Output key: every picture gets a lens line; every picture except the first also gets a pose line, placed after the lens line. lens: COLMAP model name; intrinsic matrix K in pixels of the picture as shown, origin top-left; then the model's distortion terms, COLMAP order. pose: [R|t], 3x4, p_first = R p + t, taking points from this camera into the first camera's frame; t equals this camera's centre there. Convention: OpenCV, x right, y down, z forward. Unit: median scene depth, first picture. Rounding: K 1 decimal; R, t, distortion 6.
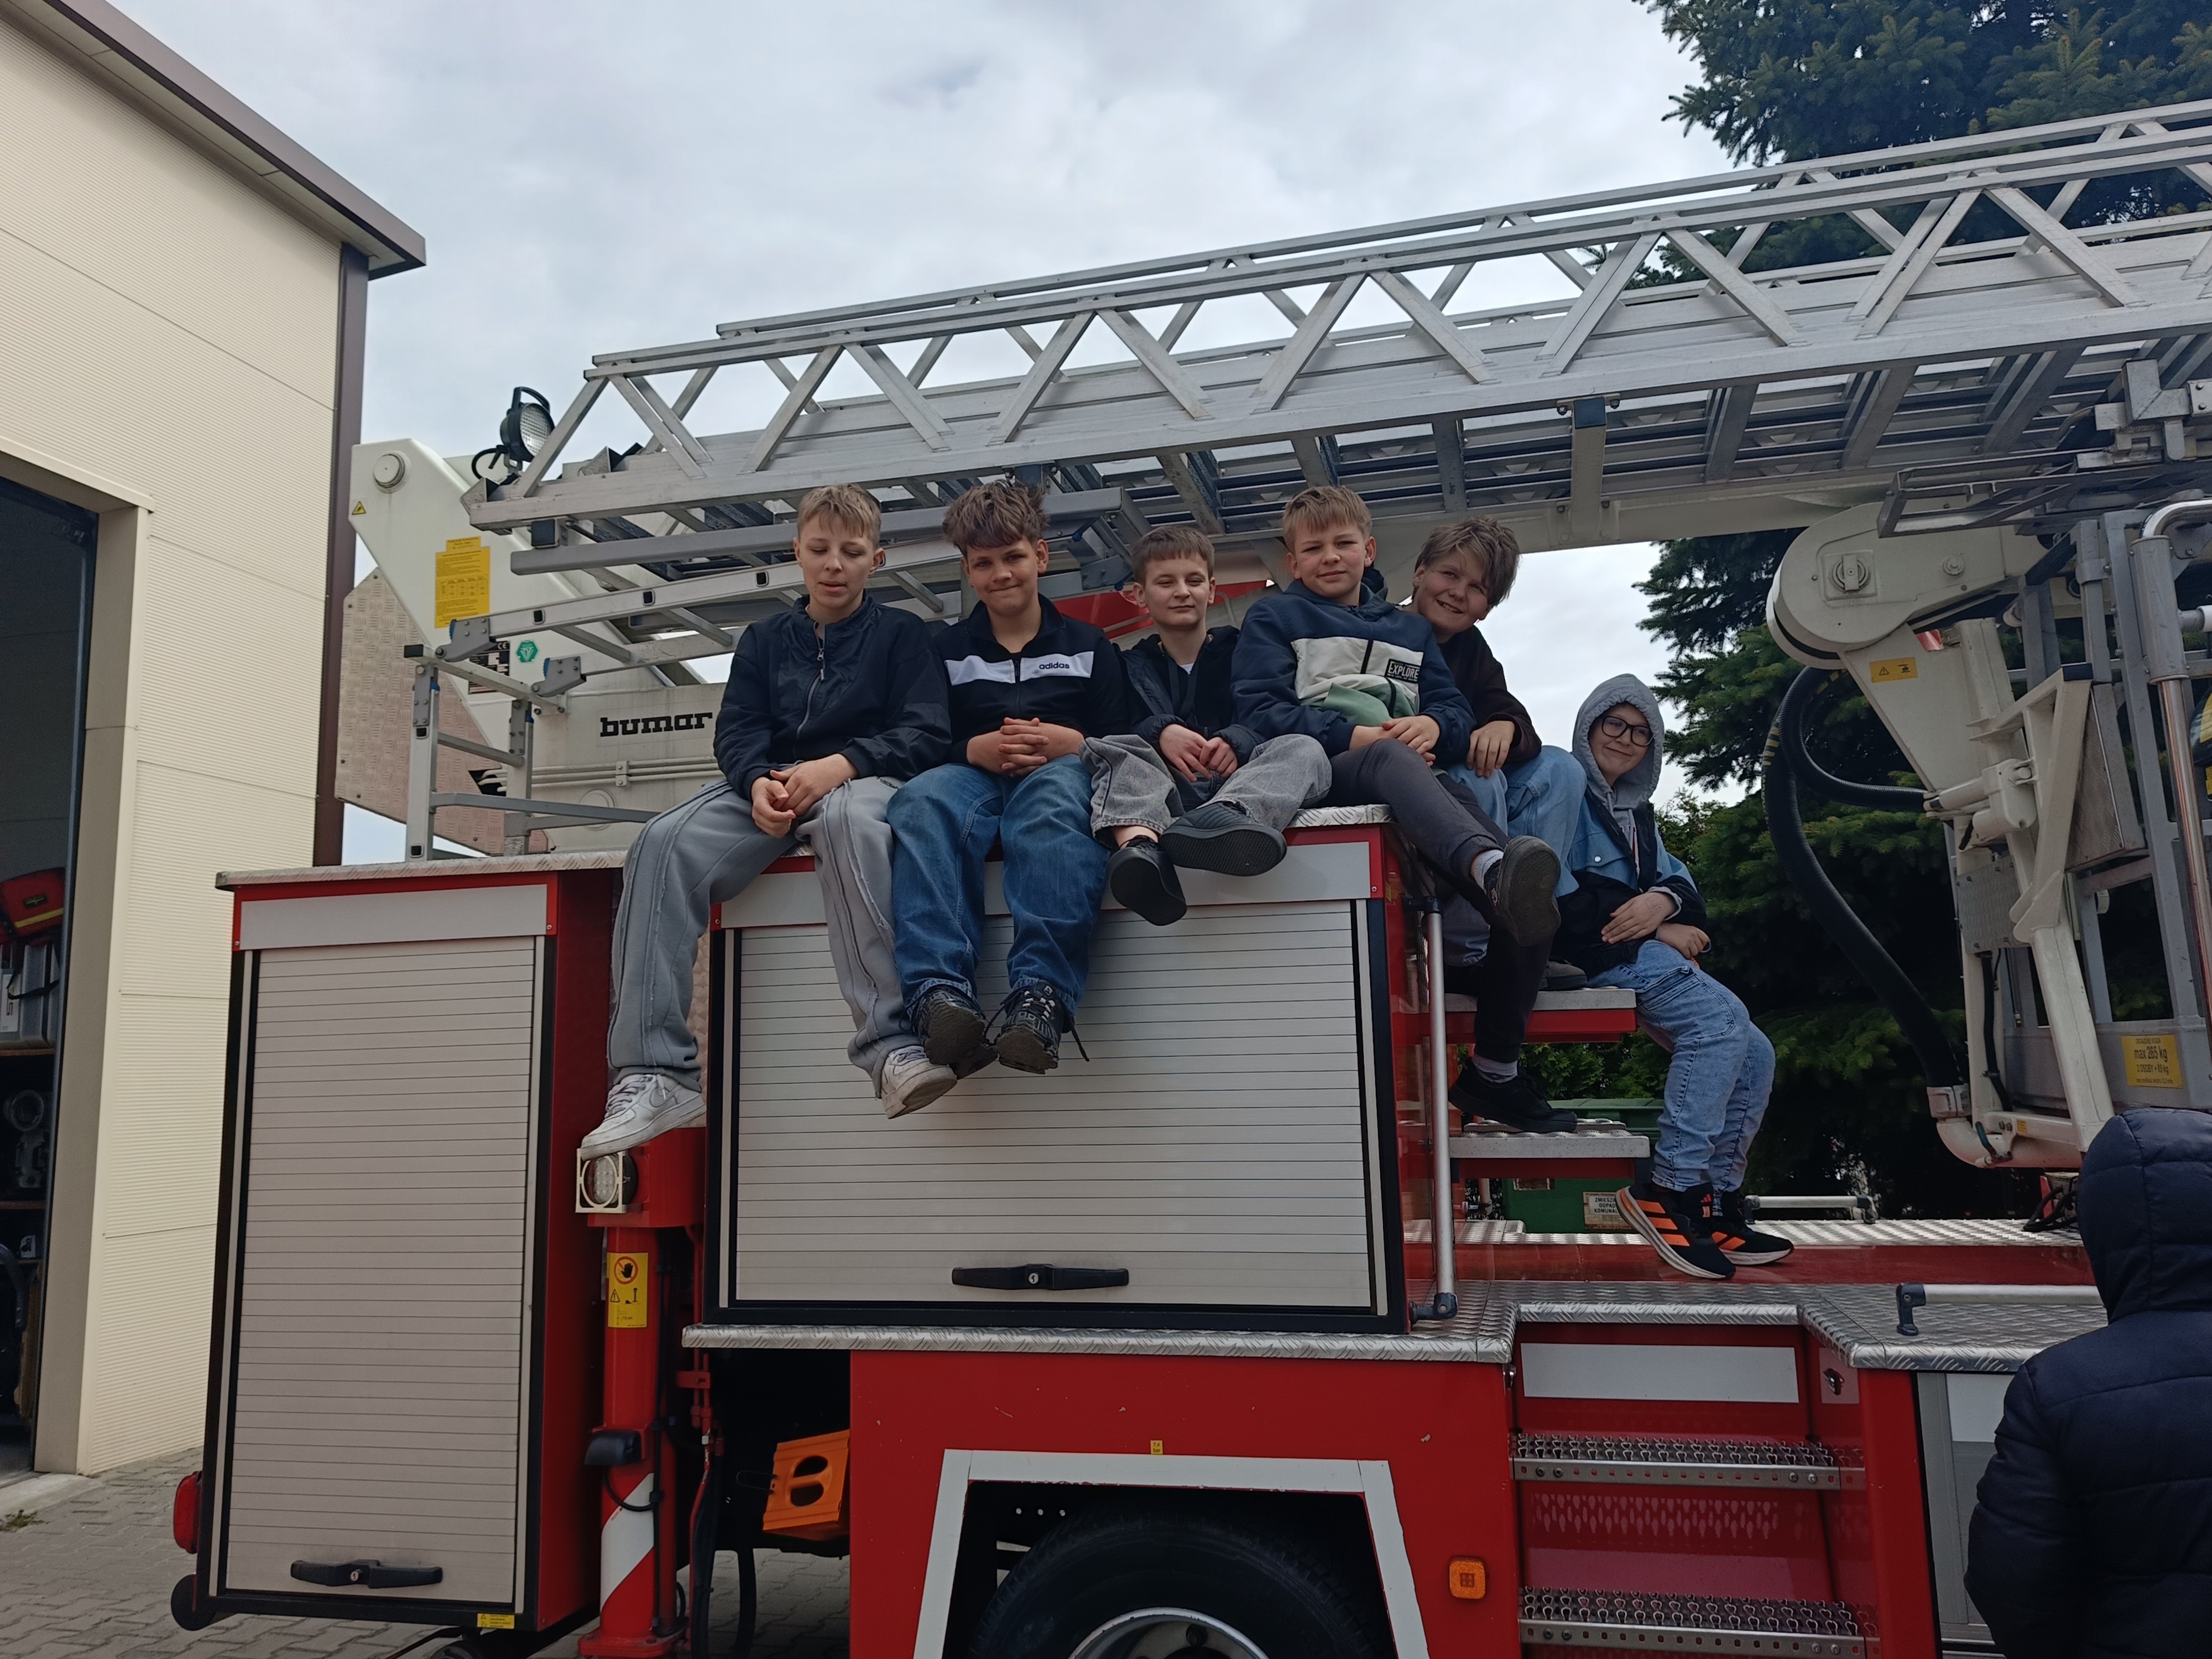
lens RADIAL K [[1721.8, 0, 1107.0], [0, 1721.8, 774.2], [0, 0, 1]] dist [0.033095, -0.047963]
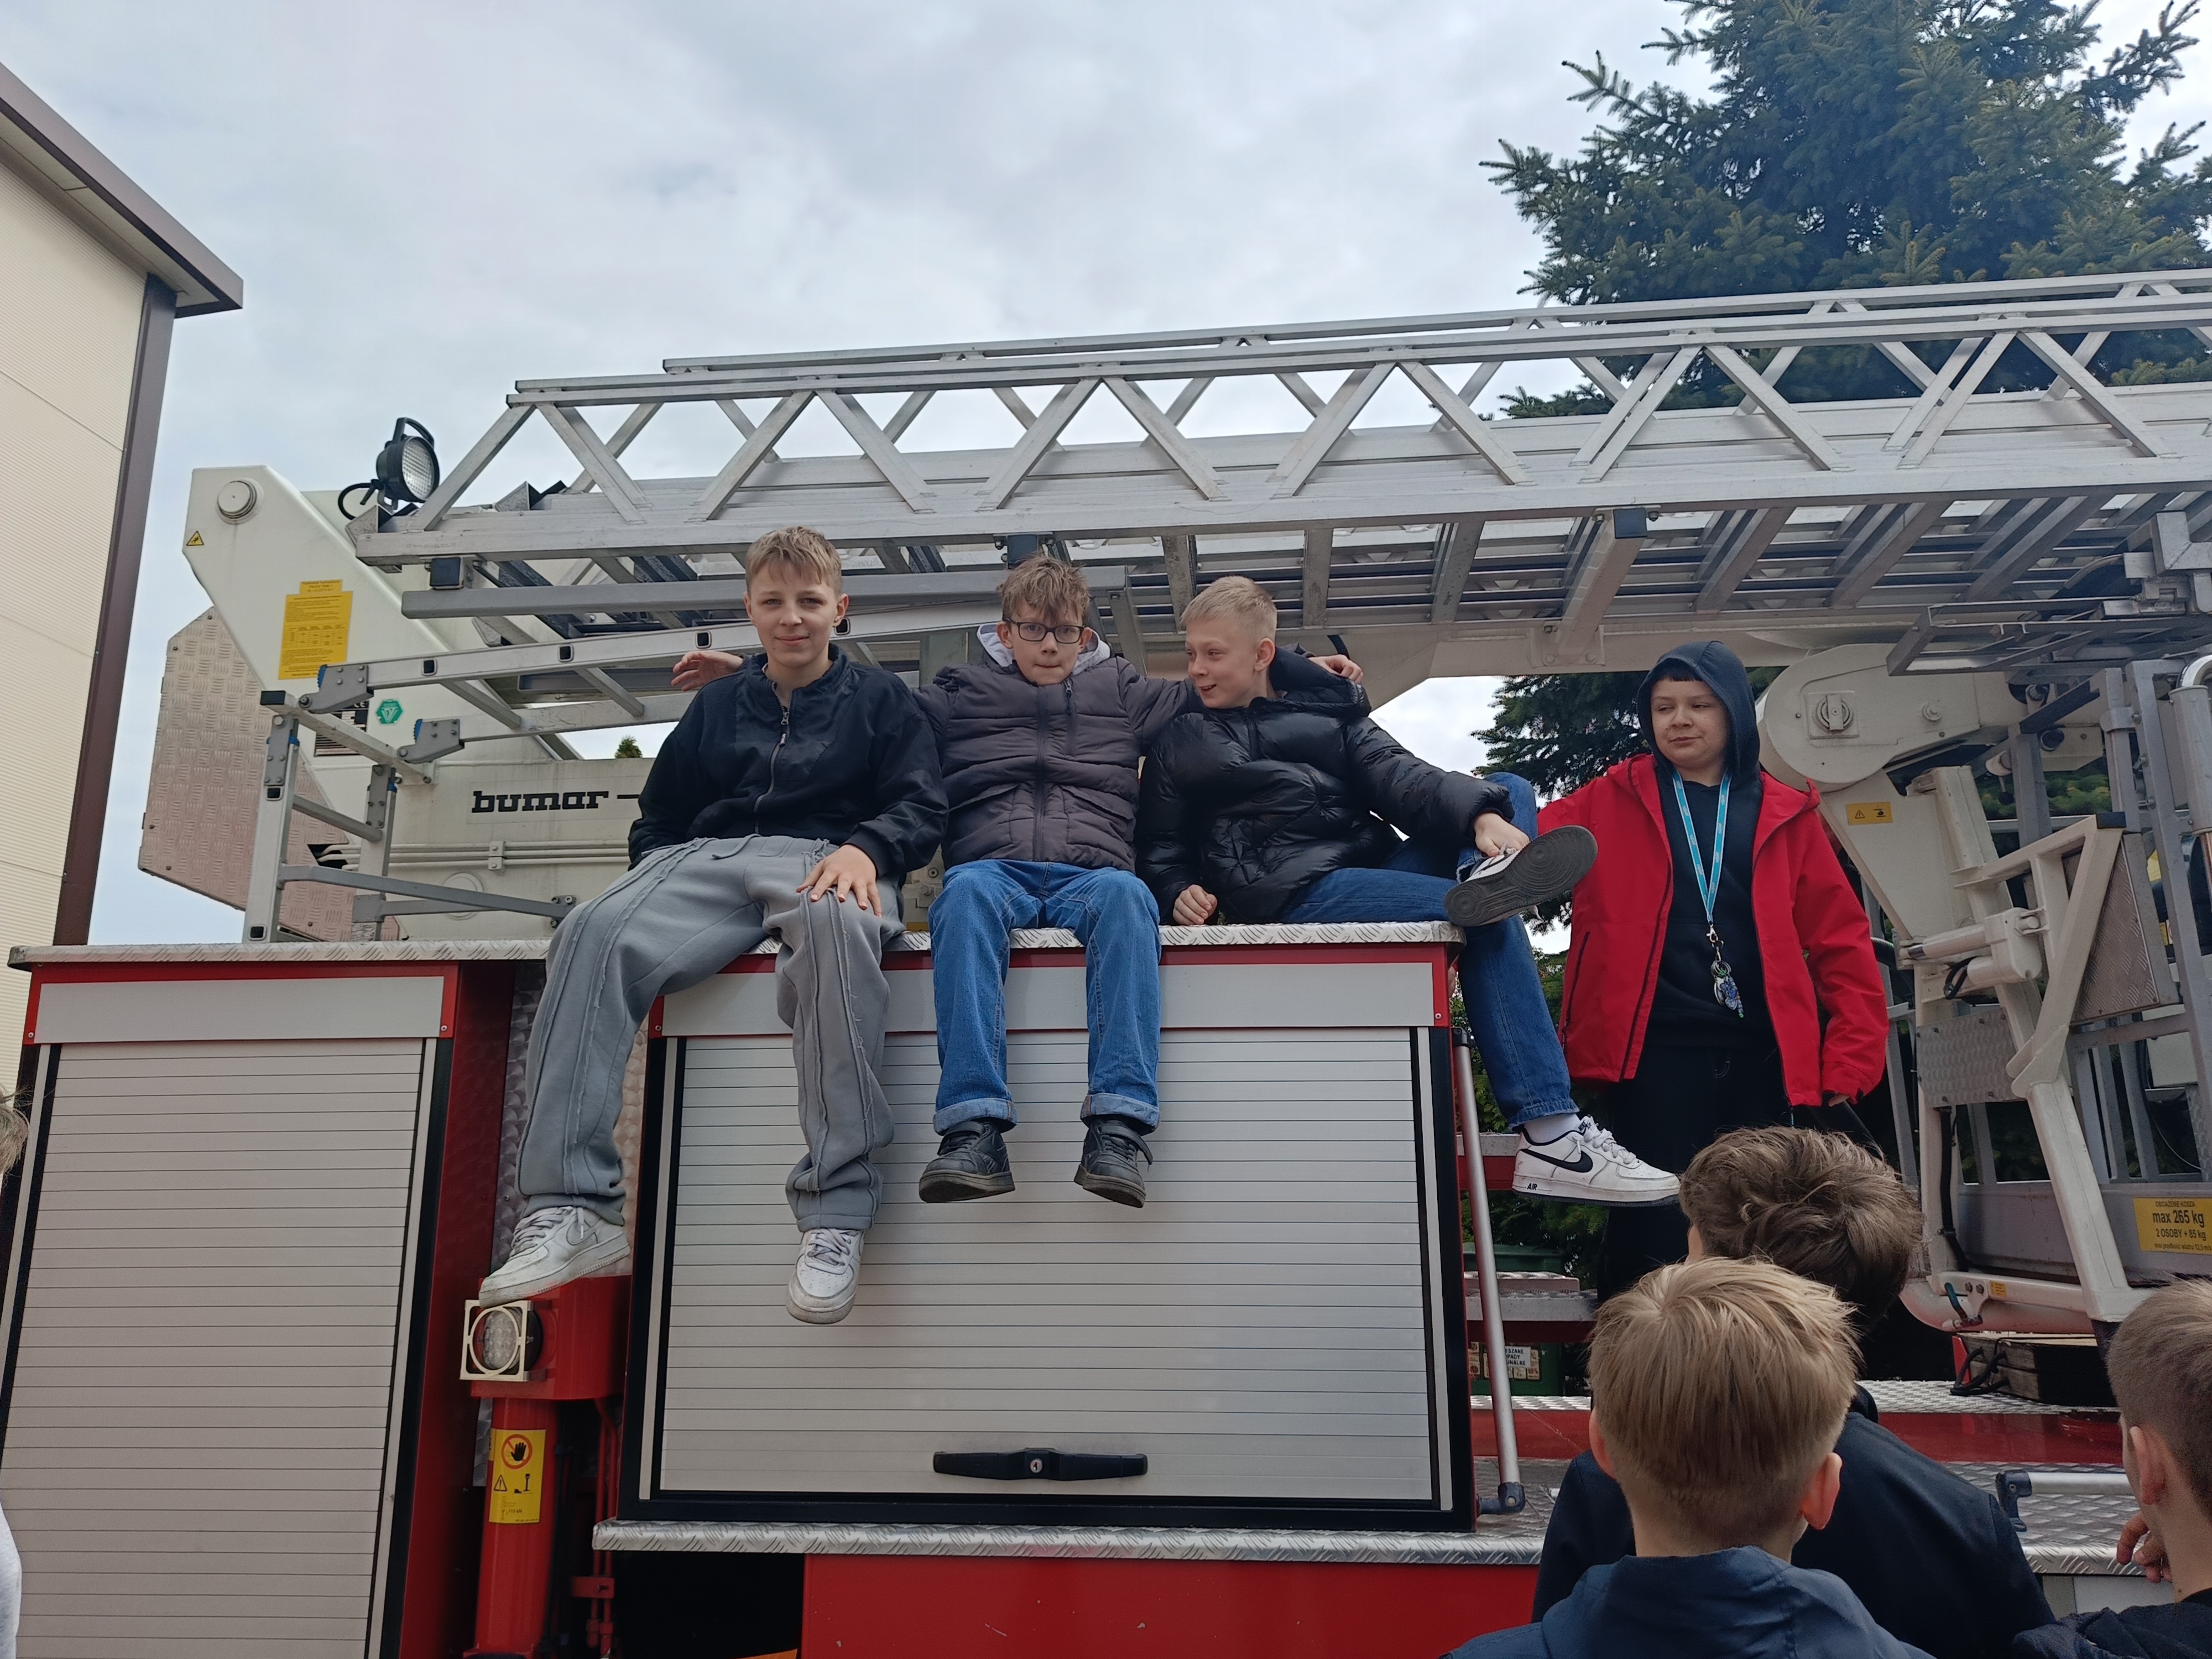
lens RADIAL K [[1702.4, 0, 1132.7], [0, 1702.4, 763.8], [0, 0, 1]] dist [-0.001288, 0.000814]
pose [[0.986981, 0.058741, 0.149726, -0.106678], [-0.046217, 0.995240, -0.085801, 0.014118], [-0.154053, 0.077765, 0.984998, 0.107836]]
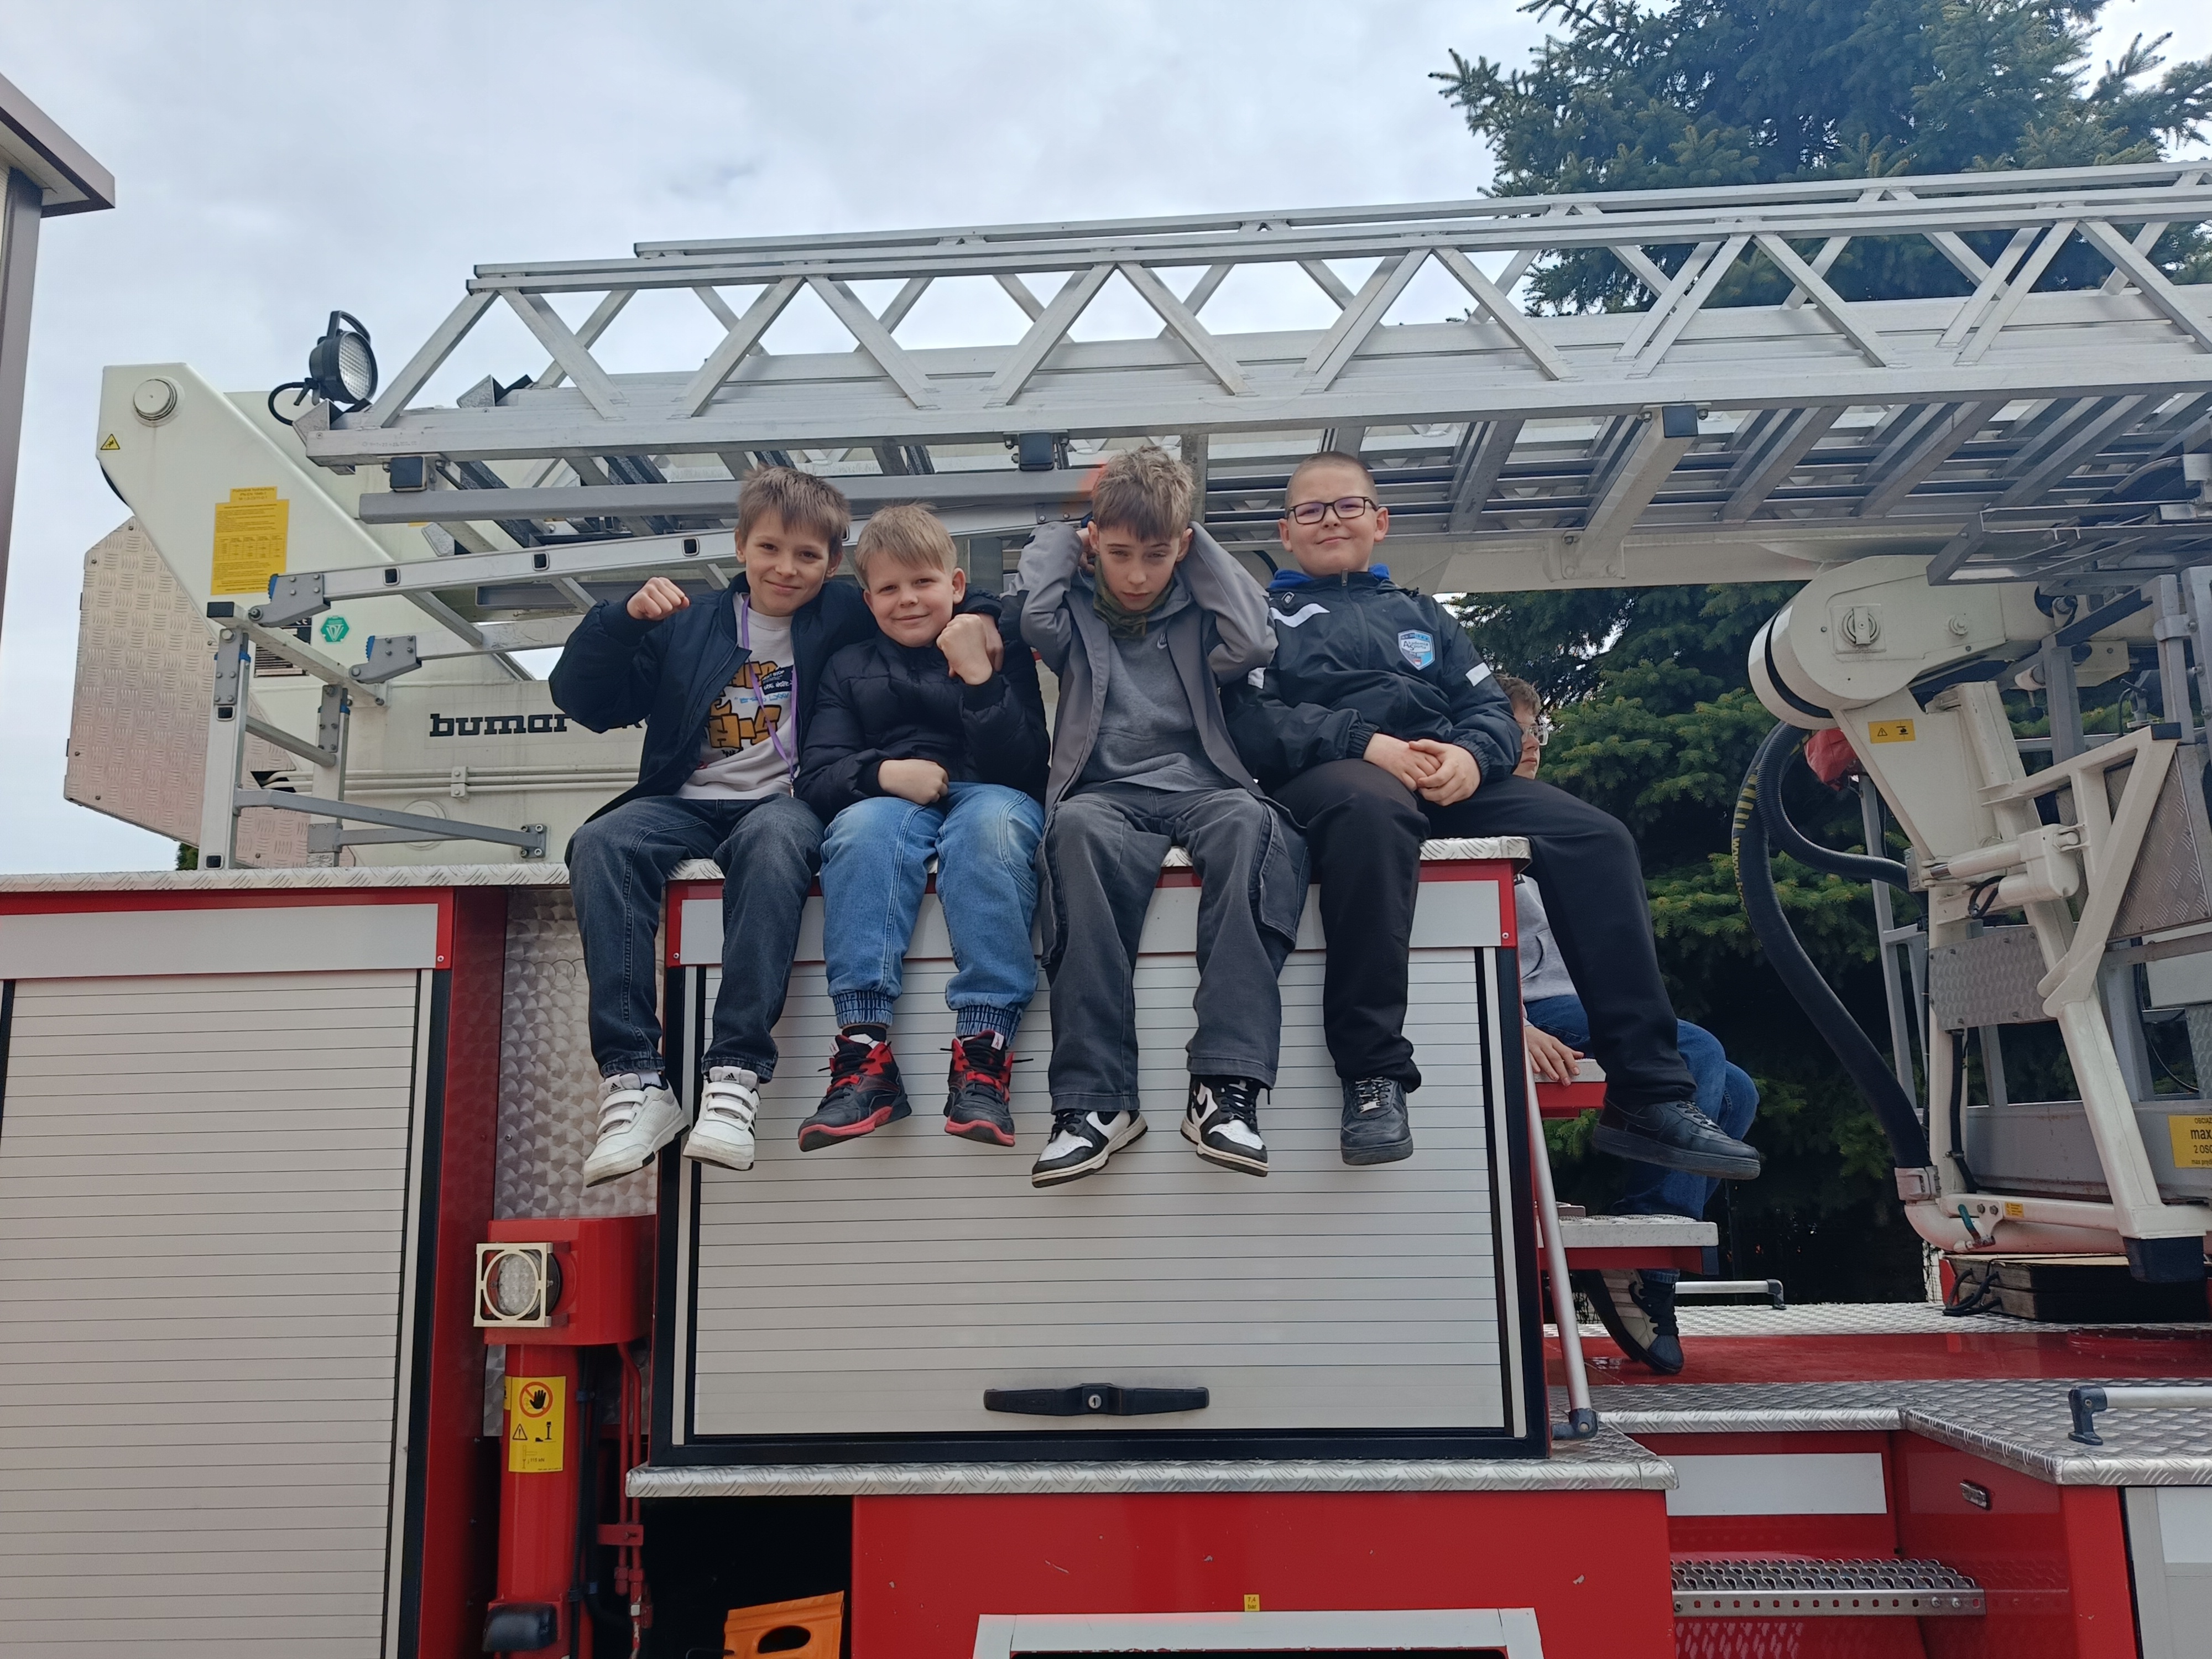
lens RADIAL K [[1731.2, 0, 1110.1], [0, 1731.2, 815.2], [0, 0, 1]] dist [0.000858, -0.001482]
pose [[0.979356, 0.043169, 0.197479, -0.157573], [-0.038895, 0.998919, -0.025474, 0.027601], [-0.198365, 0.017267, 0.979976, 0.146638]]
